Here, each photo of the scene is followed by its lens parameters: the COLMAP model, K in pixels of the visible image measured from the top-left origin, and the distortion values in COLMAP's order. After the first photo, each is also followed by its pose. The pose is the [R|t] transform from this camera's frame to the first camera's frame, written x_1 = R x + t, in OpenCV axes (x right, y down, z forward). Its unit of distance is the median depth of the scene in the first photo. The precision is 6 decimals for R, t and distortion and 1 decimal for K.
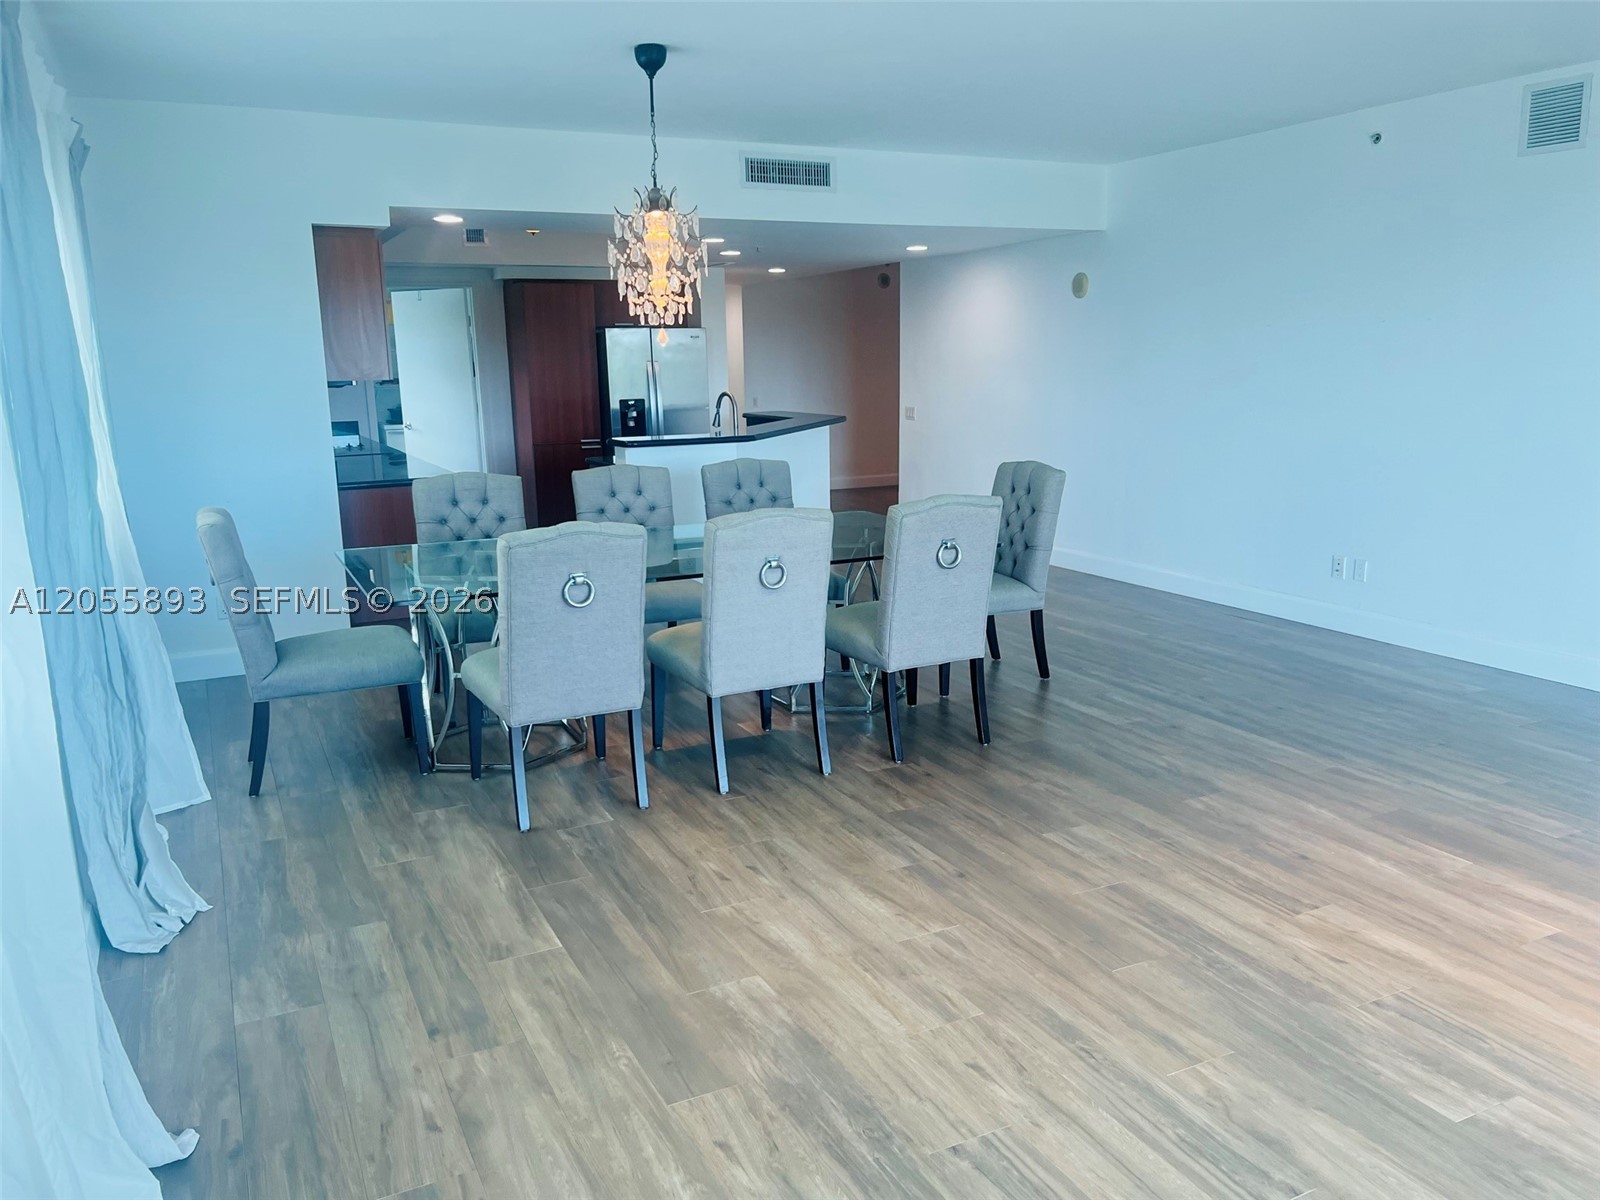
lens RADIAL K [[1214.5, 0, 803.7], [0, 1214.5, 607.7], [0, 0, 1]] dist [0.068634, -0.076379]
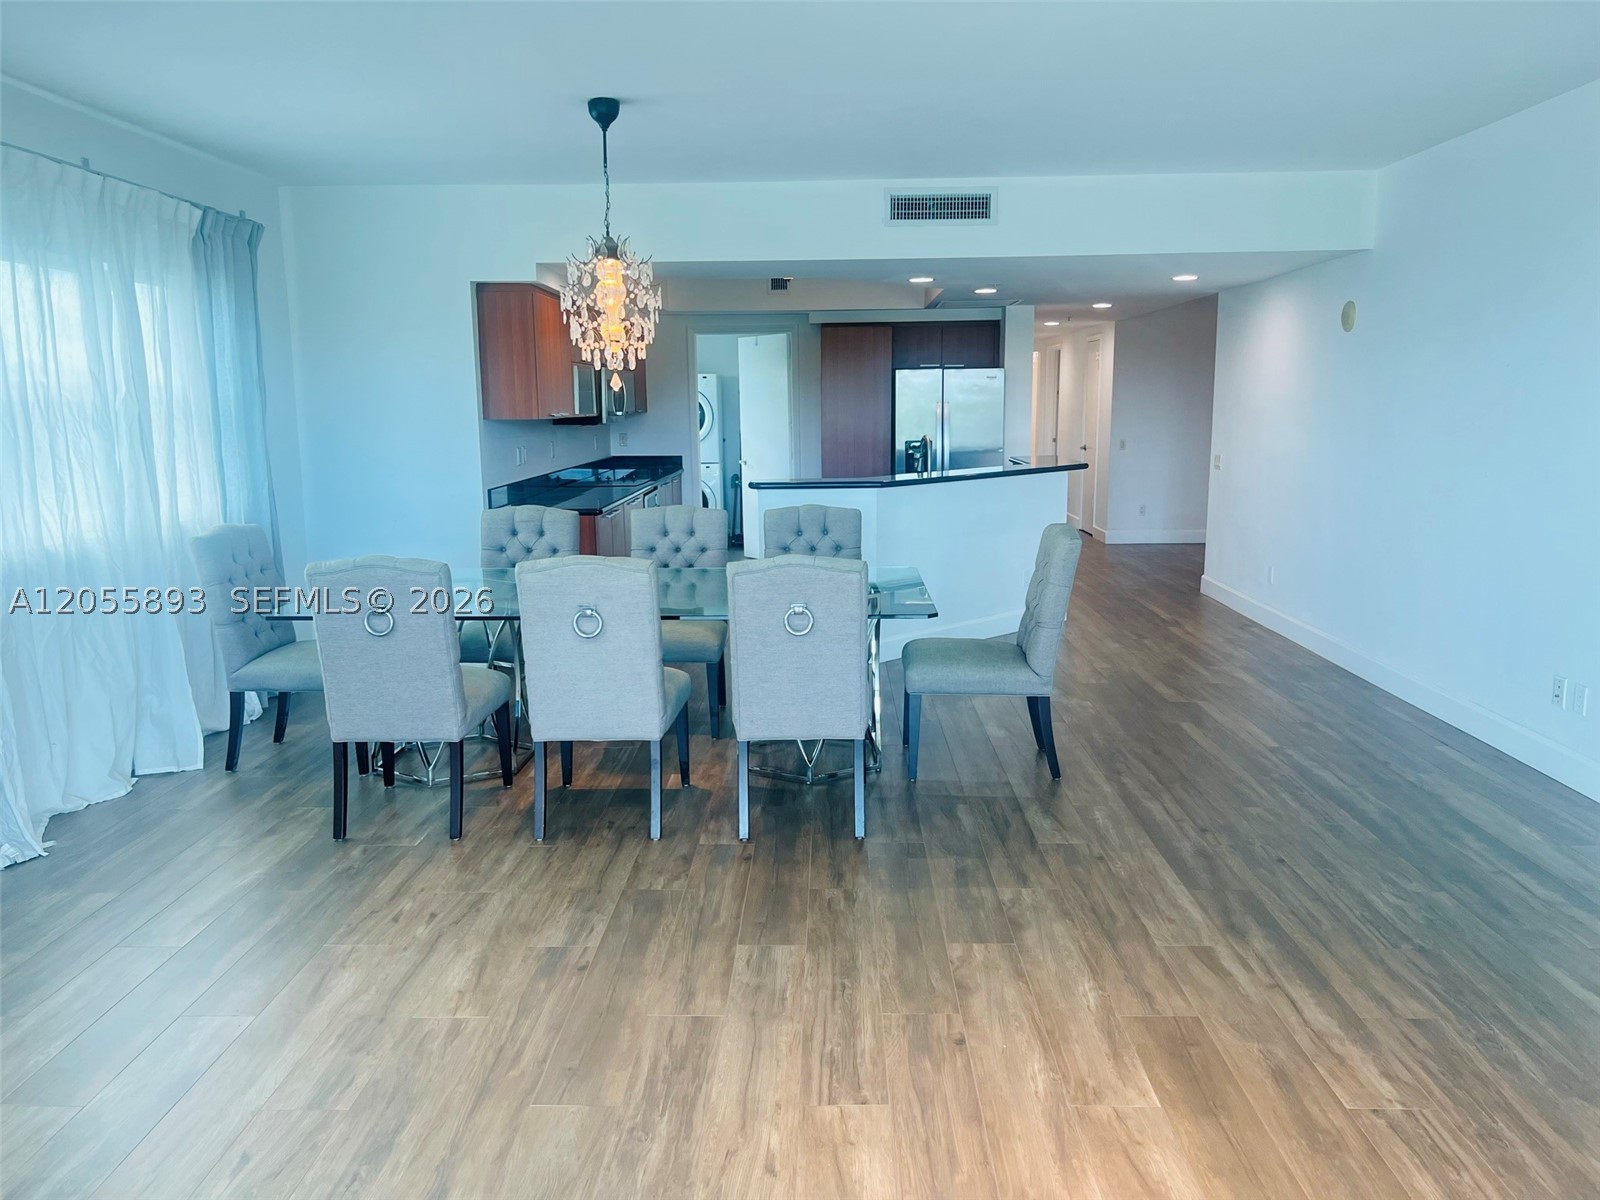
lens RADIAL K [[1214.1, 0, 795.8], [0, 1214.1, 602.2], [0, 0, 1]] dist [0.050139, -0.060097]
pose [[0.883226, 0.084818, -0.461214, 0.561344], [-0.100183, 0.994929, -0.008881, -0.051531], [0.458122, 0.054050, 0.887244, 0.206515]]
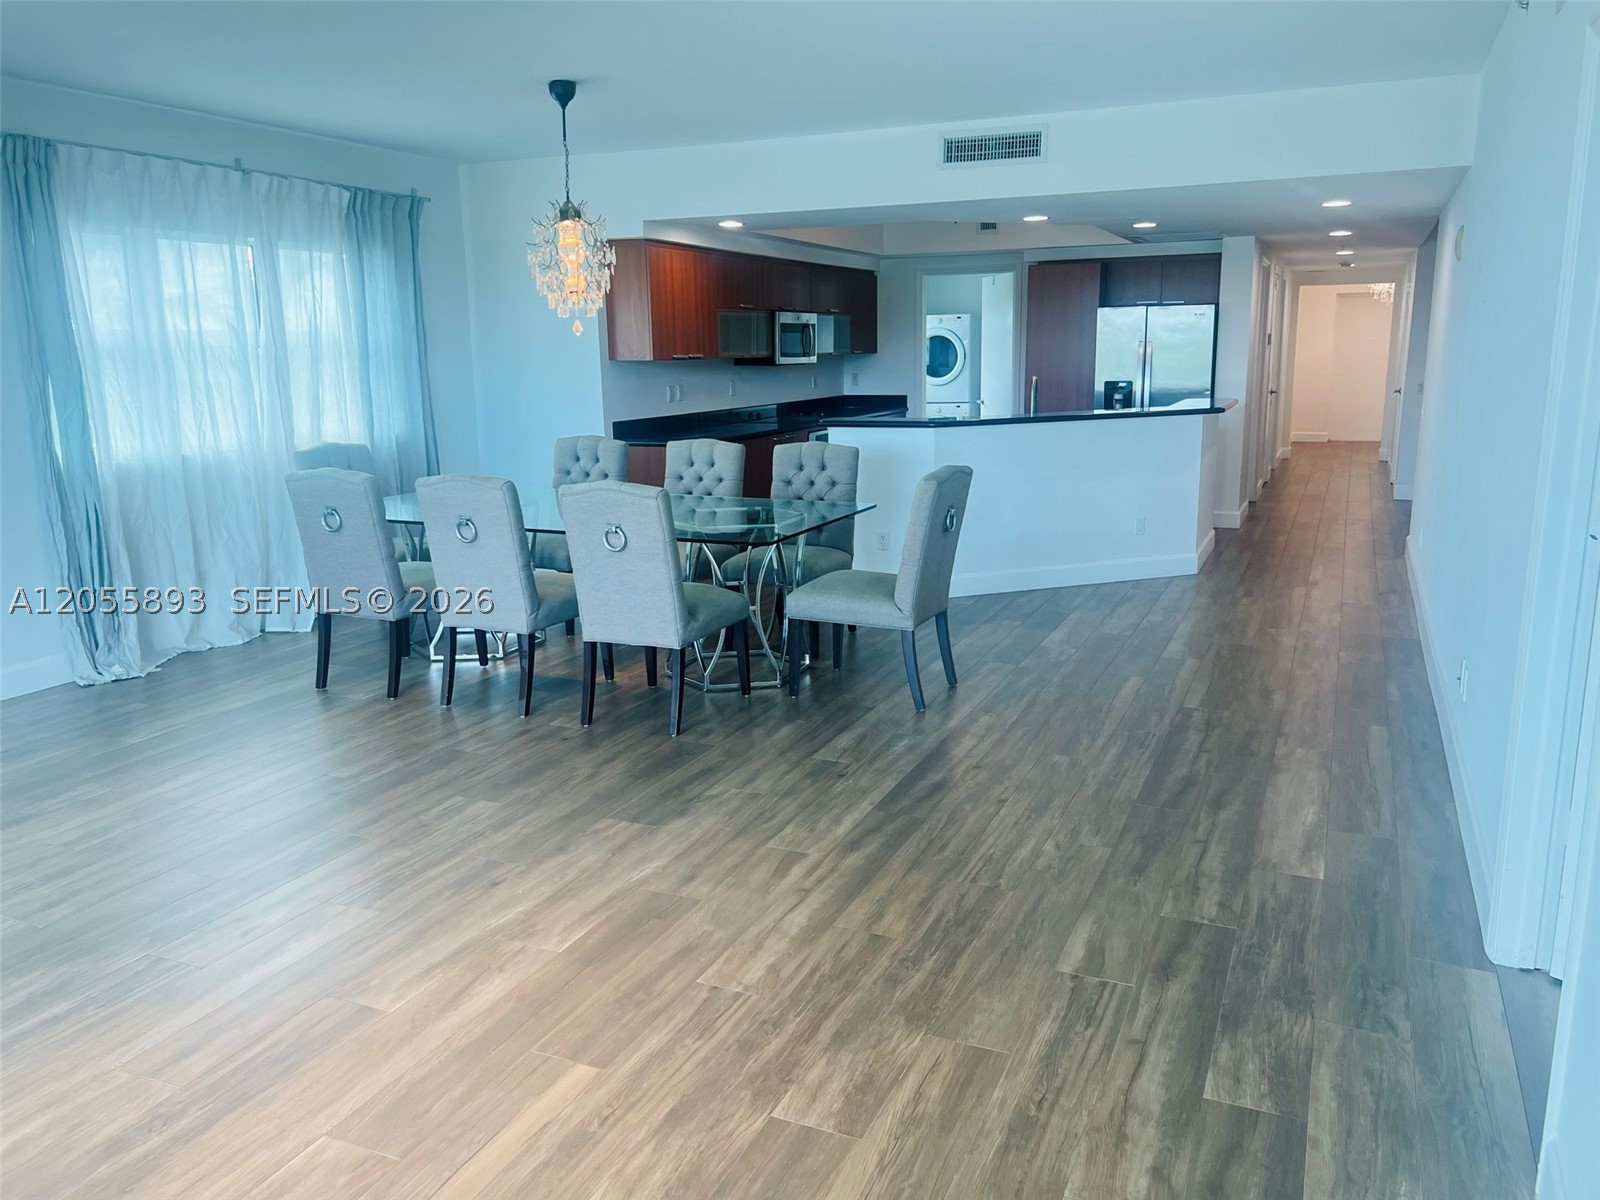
lens RADIAL K [[1205.2, 0, 803.1], [0, 1205.2, 597.0], [0, 0, 1]] dist [0.057545, -0.066192]
pose [[0.637446, 0.166028, -0.752394, 1.058542], [-0.154175, 0.984244, 0.086569, -0.114614], [0.754912, 0.060817, 0.653000, 0.475217]]
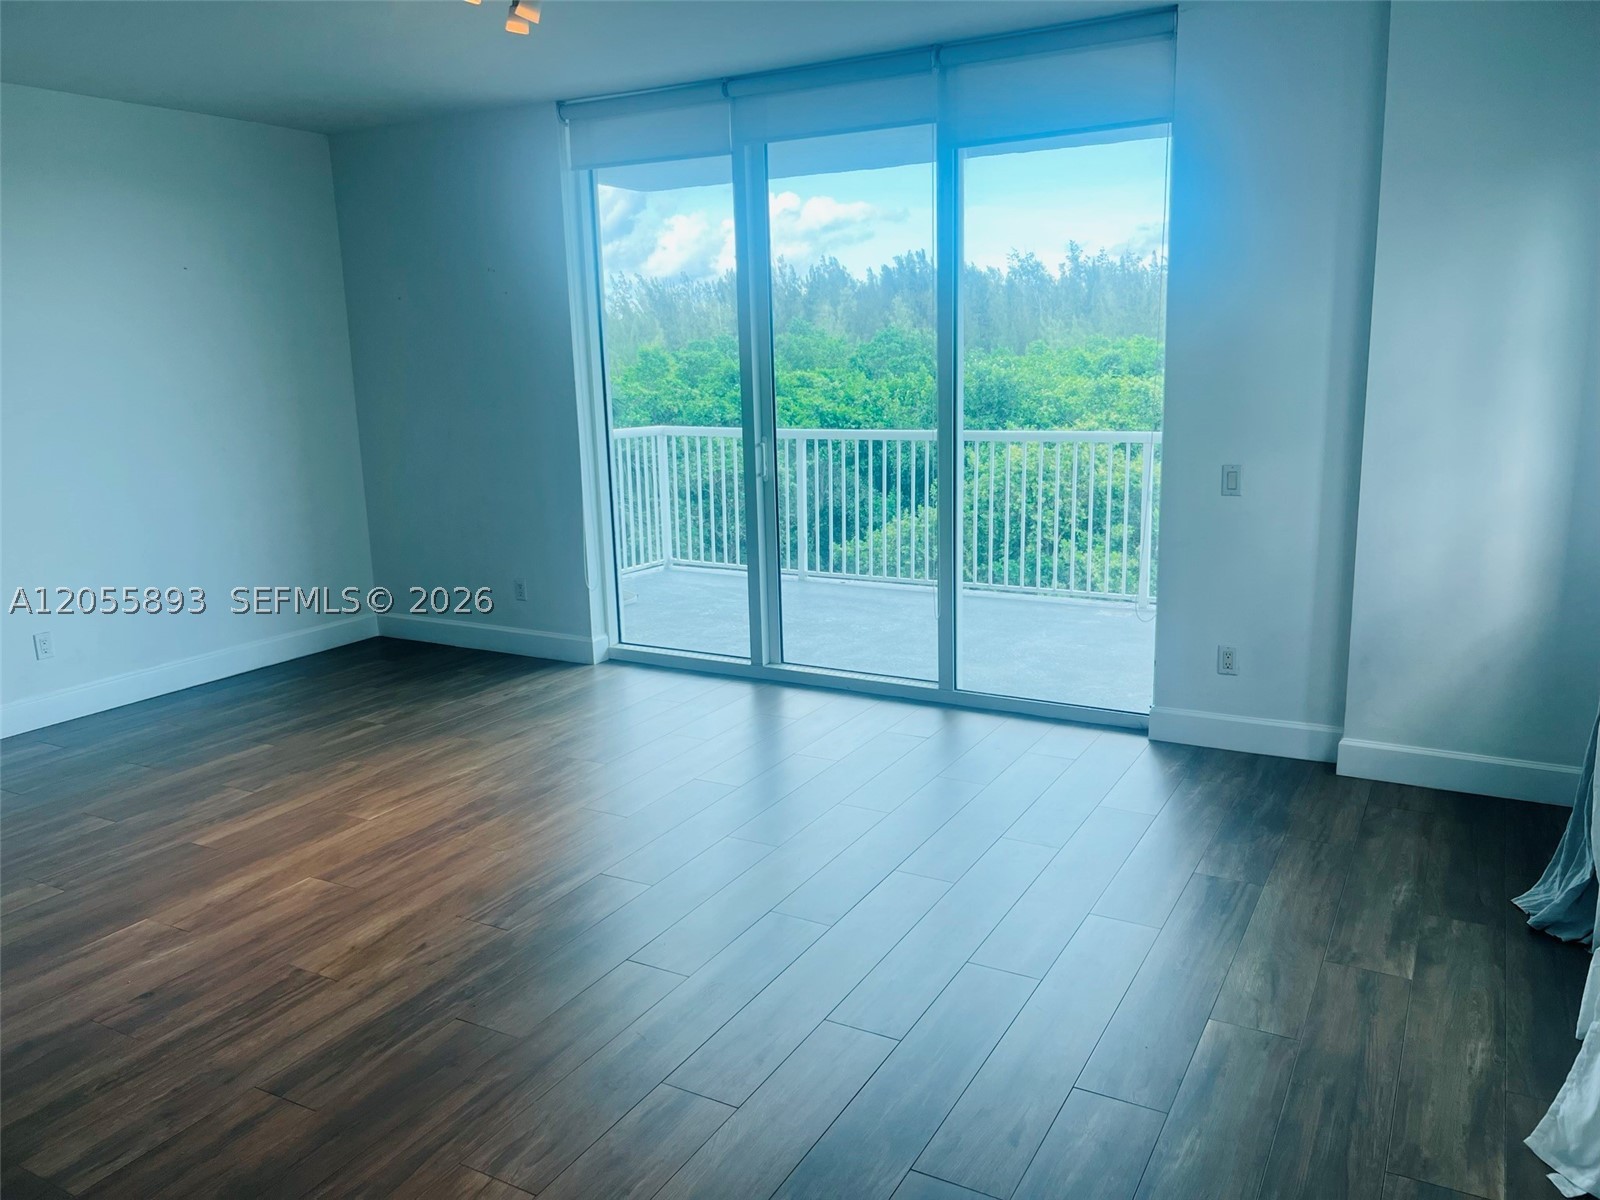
lens RADIAL K [[1205.2, 0, 803.1], [0, 1205.2, 597.0], [0, 0, 1]] dist [0.057545, -0.066192]
pose [[-0.563998, -0.138370, 0.814101, -0.404388], [0.200509, 0.933410, 0.297559, -0.172917], [-0.801063, 0.331057, -0.498697, 0.832307]]
